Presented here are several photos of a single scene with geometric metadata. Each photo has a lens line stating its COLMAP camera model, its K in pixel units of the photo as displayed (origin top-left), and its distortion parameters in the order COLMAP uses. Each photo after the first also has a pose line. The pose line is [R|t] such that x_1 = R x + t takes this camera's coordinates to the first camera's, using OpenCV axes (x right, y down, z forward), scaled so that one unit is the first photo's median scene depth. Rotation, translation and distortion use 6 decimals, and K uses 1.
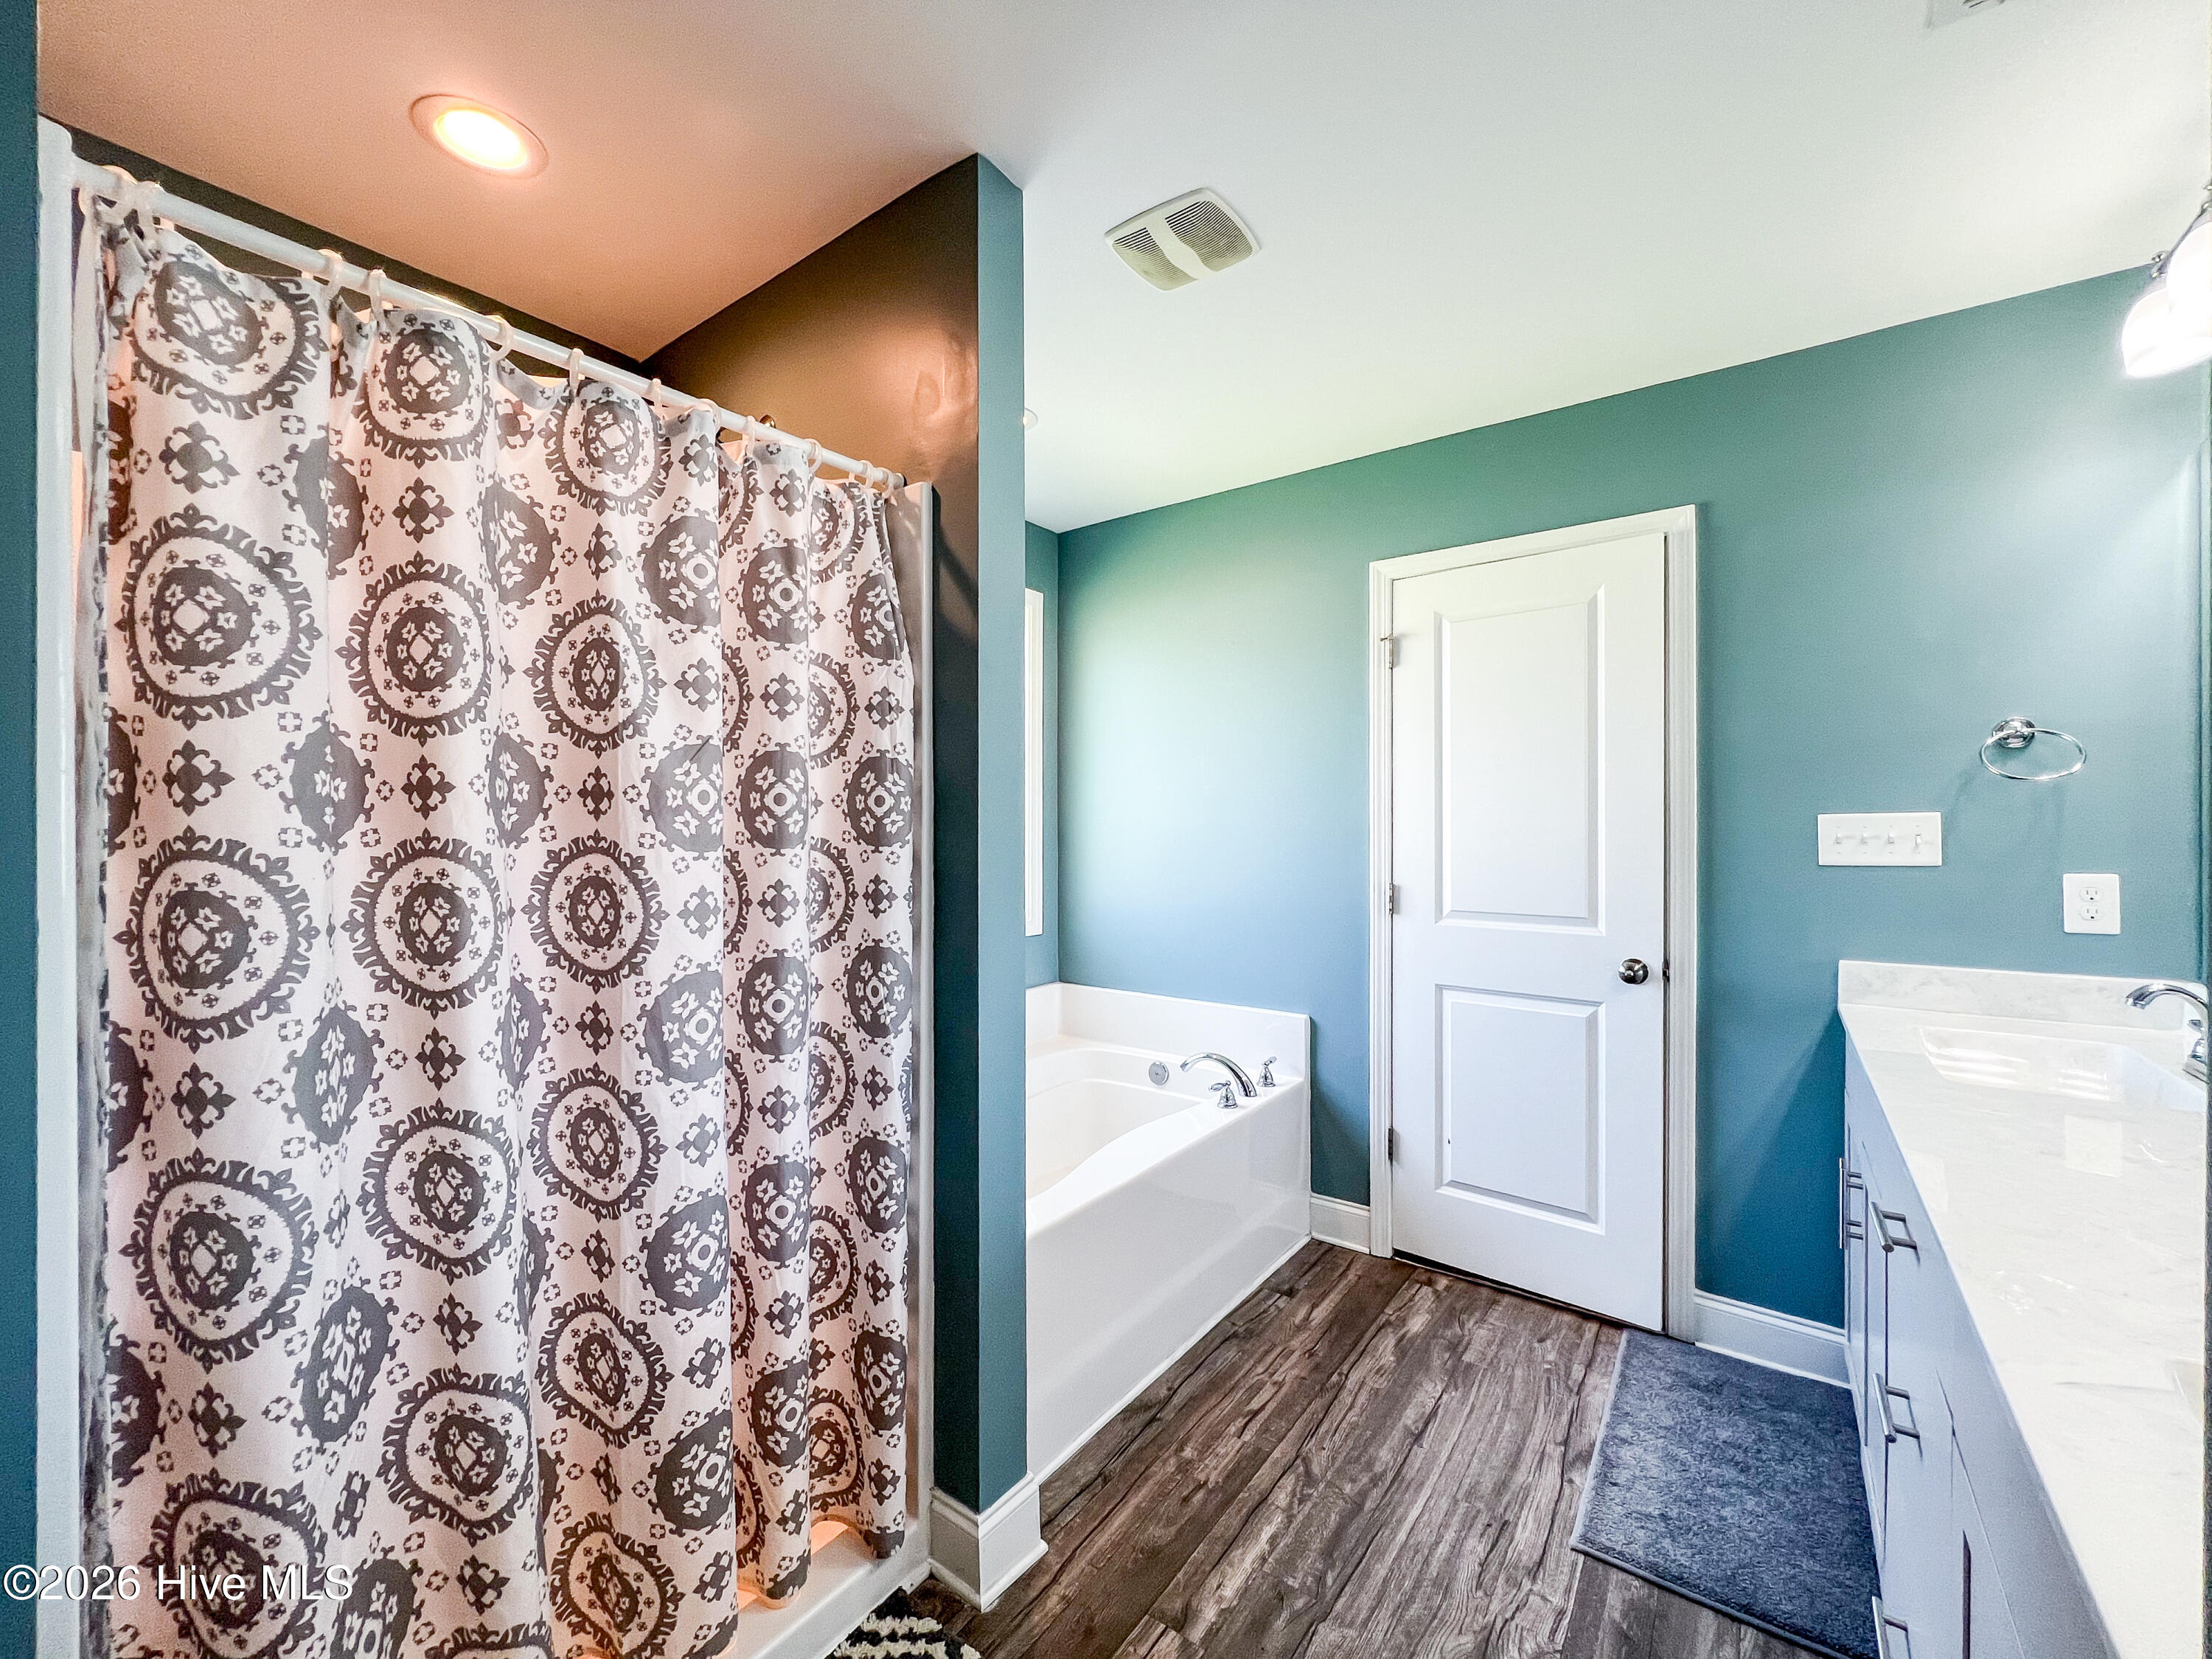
lens RADIAL K [[886.7, 0, 1104.4], [0, 886.7, 828.6], [0, 0, 1]] dist [0.002467, -0.000038]
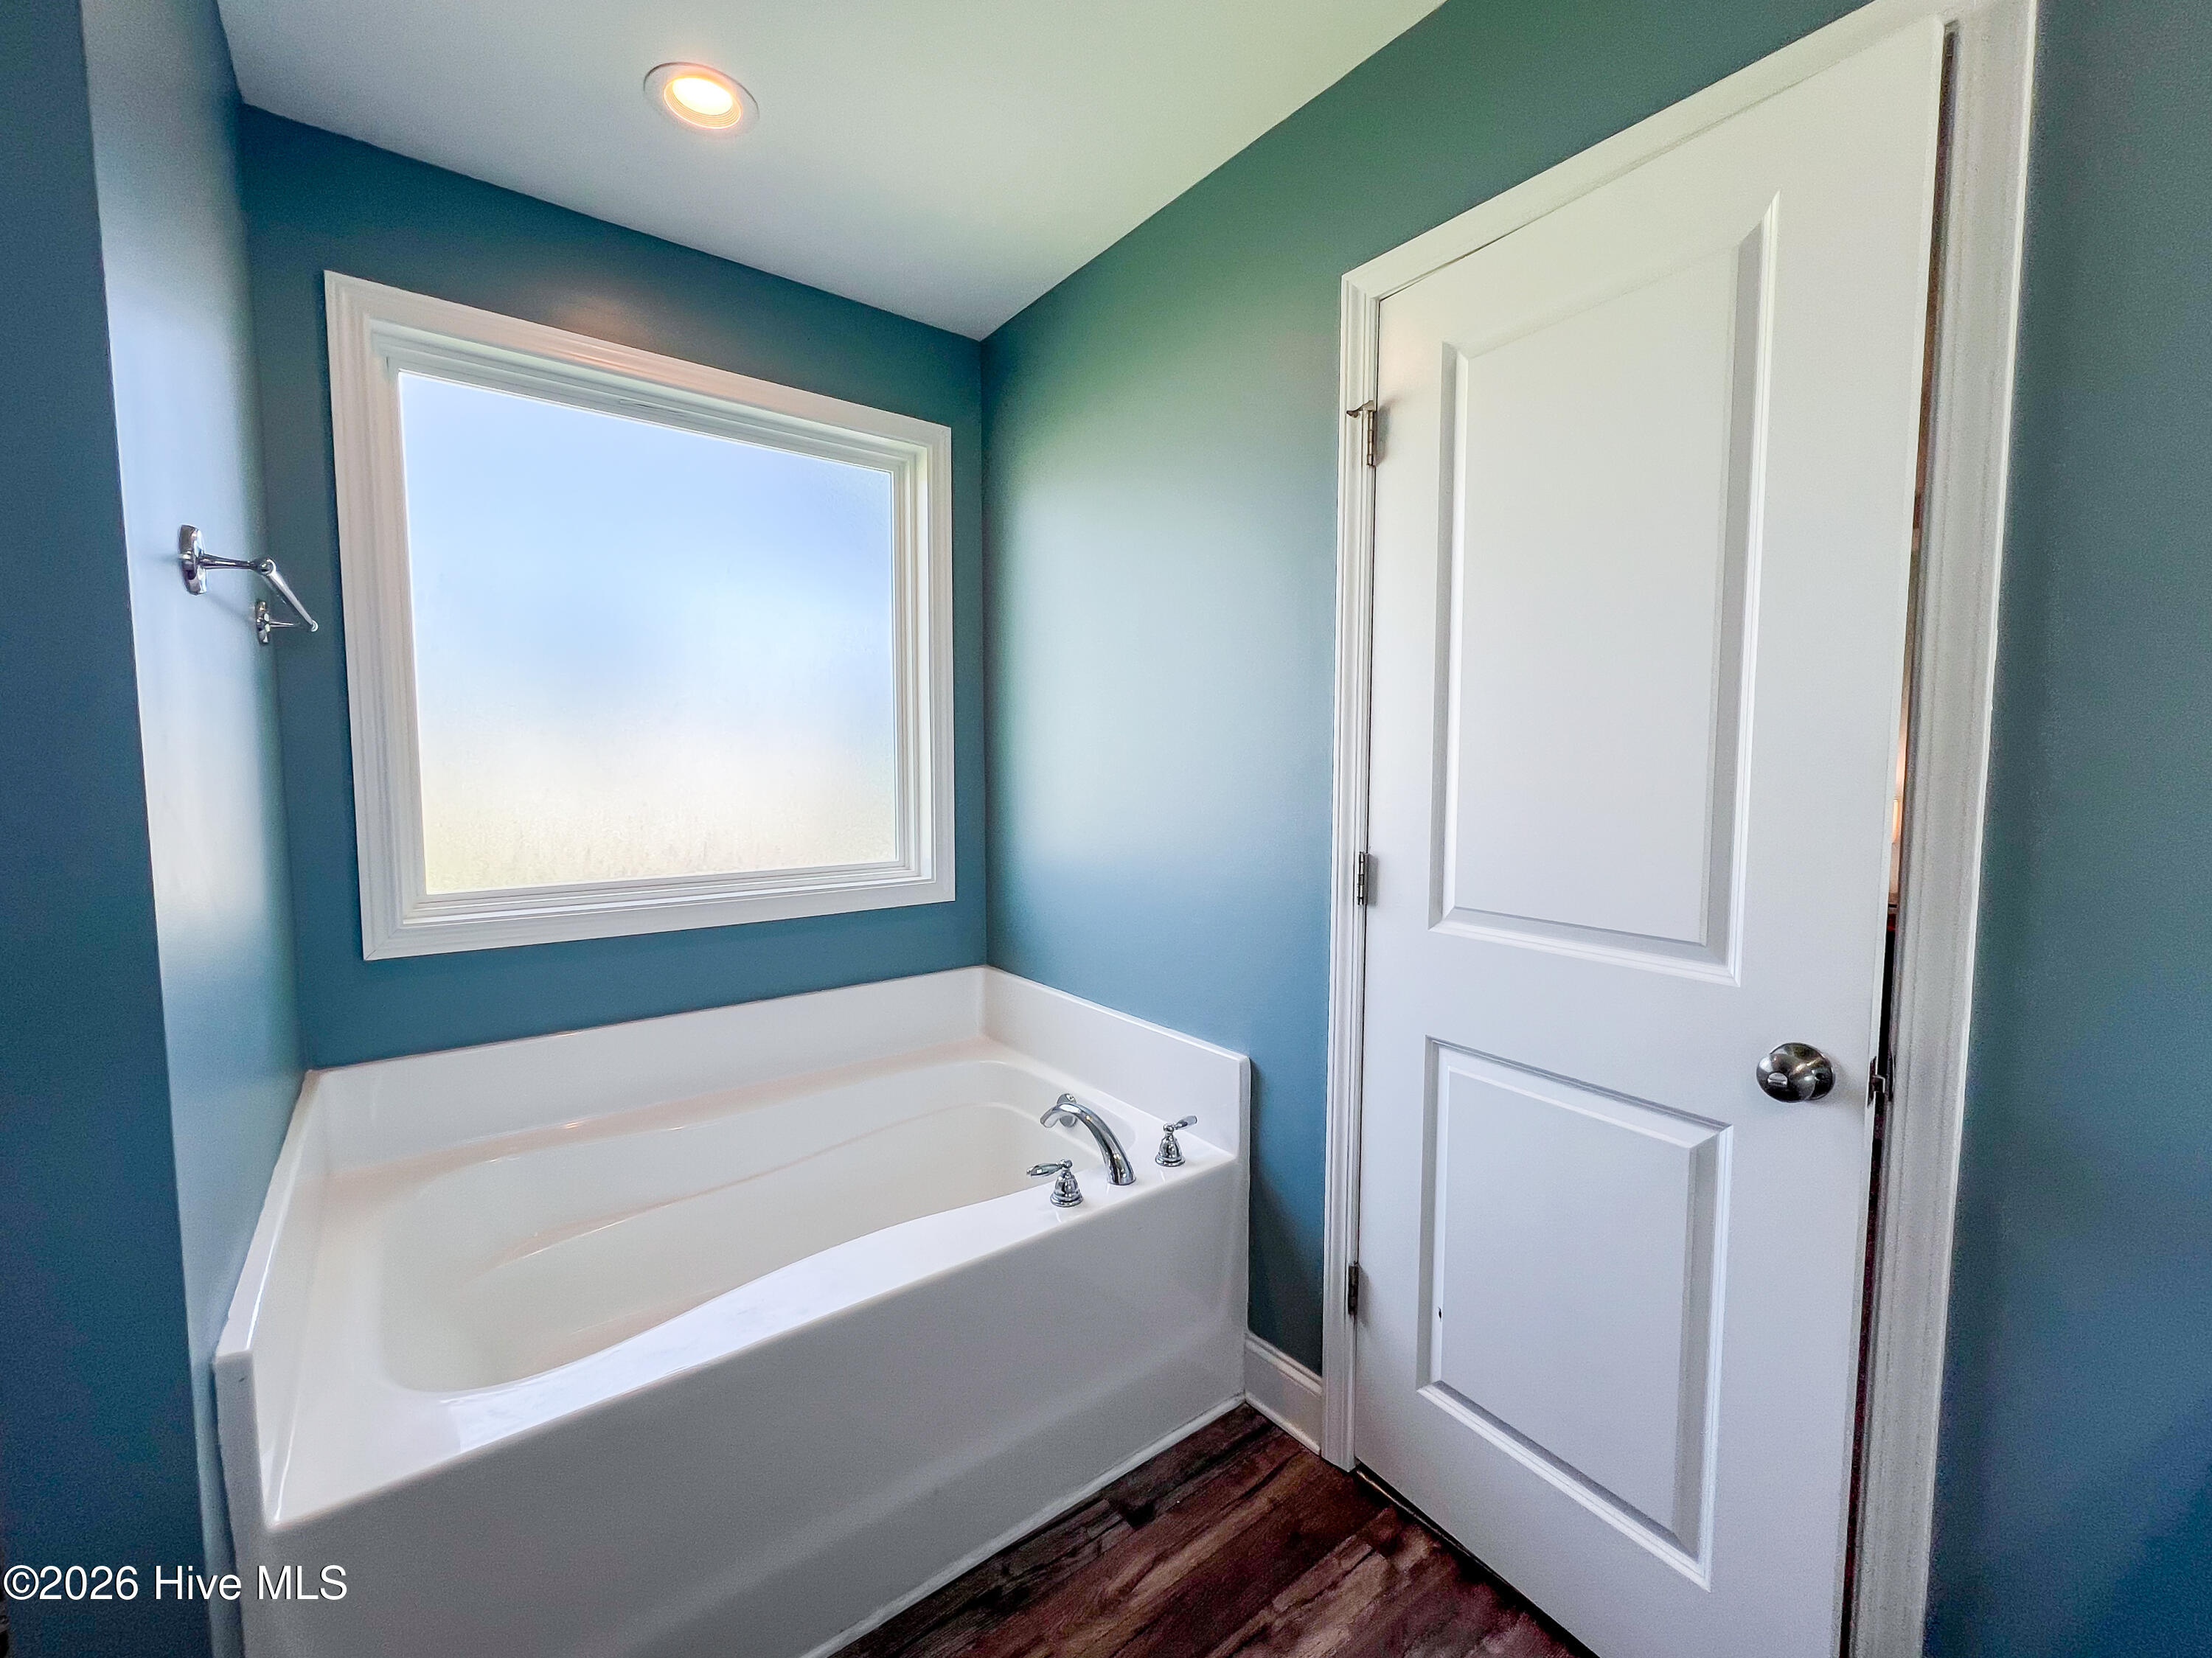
lens RADIAL K [[895.2, 0, 1105.6], [0, 895.2, 826.5], [0, 0, 1]] dist [0.001662, 0.000387]
pose [[0.961401, 0.018412, -0.274535, 0.326171], [0.001823, 0.997310, 0.073271, 0.002440], [0.275145, -0.070943, 0.958782, 0.407519]]
